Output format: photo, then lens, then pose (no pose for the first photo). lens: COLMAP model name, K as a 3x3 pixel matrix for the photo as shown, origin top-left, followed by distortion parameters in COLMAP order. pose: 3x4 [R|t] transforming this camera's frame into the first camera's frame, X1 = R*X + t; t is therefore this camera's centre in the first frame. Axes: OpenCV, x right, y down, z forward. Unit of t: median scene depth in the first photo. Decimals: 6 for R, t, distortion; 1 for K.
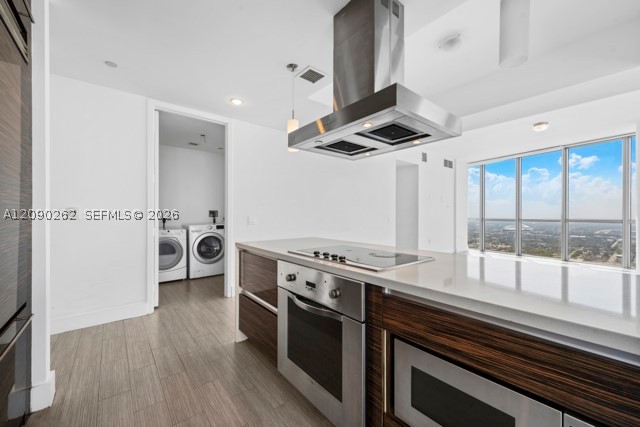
lens RADIAL K [[262.0, 0, 316.4], [0, 262.0, 213.2], [0, 0, 1]] dist [-0.002451, -0.001329]
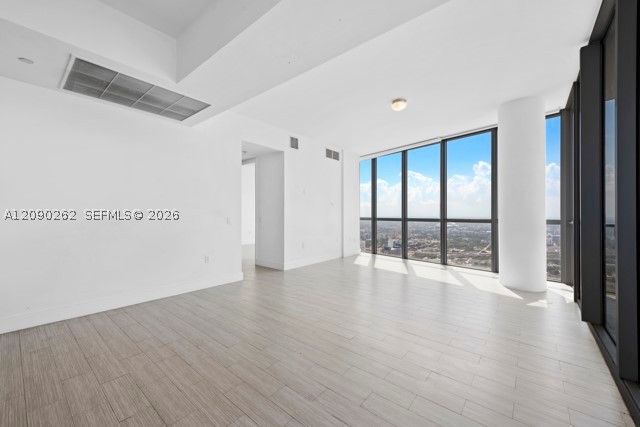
lens RADIAL K [[262.0, 0, 327.6], [0, 262.0, 213.1], [0, 0, 1]] dist [-0.002451, -0.001329]
pose [[0.975383, -0.004427, 0.220474, 0.302916], [0.003849, 0.999988, 0.003053, 0.000361], [-0.220485, -0.002129, 0.975388, 0.170225]]
